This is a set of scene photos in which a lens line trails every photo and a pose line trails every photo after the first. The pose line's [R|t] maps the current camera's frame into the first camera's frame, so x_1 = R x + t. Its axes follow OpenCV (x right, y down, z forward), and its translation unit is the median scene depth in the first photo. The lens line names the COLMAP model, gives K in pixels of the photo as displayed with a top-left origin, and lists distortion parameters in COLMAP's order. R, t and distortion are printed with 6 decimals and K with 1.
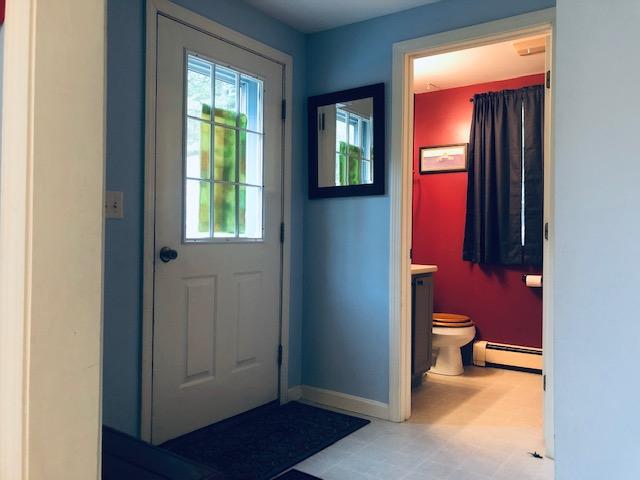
lens RADIAL K [[530.1, 0, 320.0], [0, 530.1, 239.4], [0, 0, 1]] dist [0.047551, -0.062039]
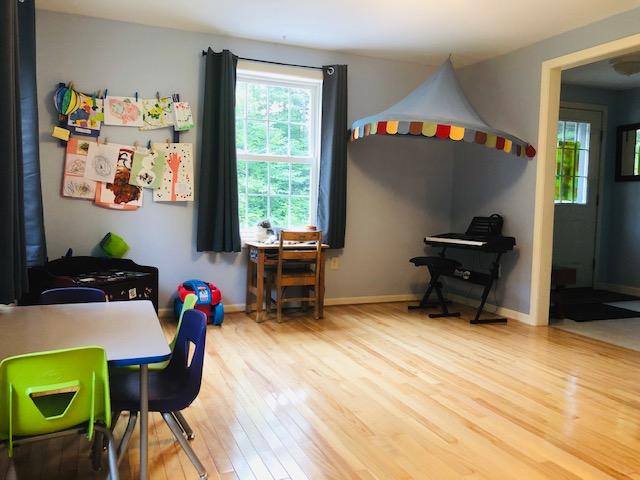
lens RADIAL K [[530.1, 0, 320.4], [0, 530.1, 240.1], [0, 0, 1]] dist [0.047551, -0.062039]
pose [[0.854349, 0.039112, -0.518225, 0.083808], [-0.006198, 0.997860, 0.065093, 0.011635], [0.519662, -0.052400, 0.852764, -1.254946]]
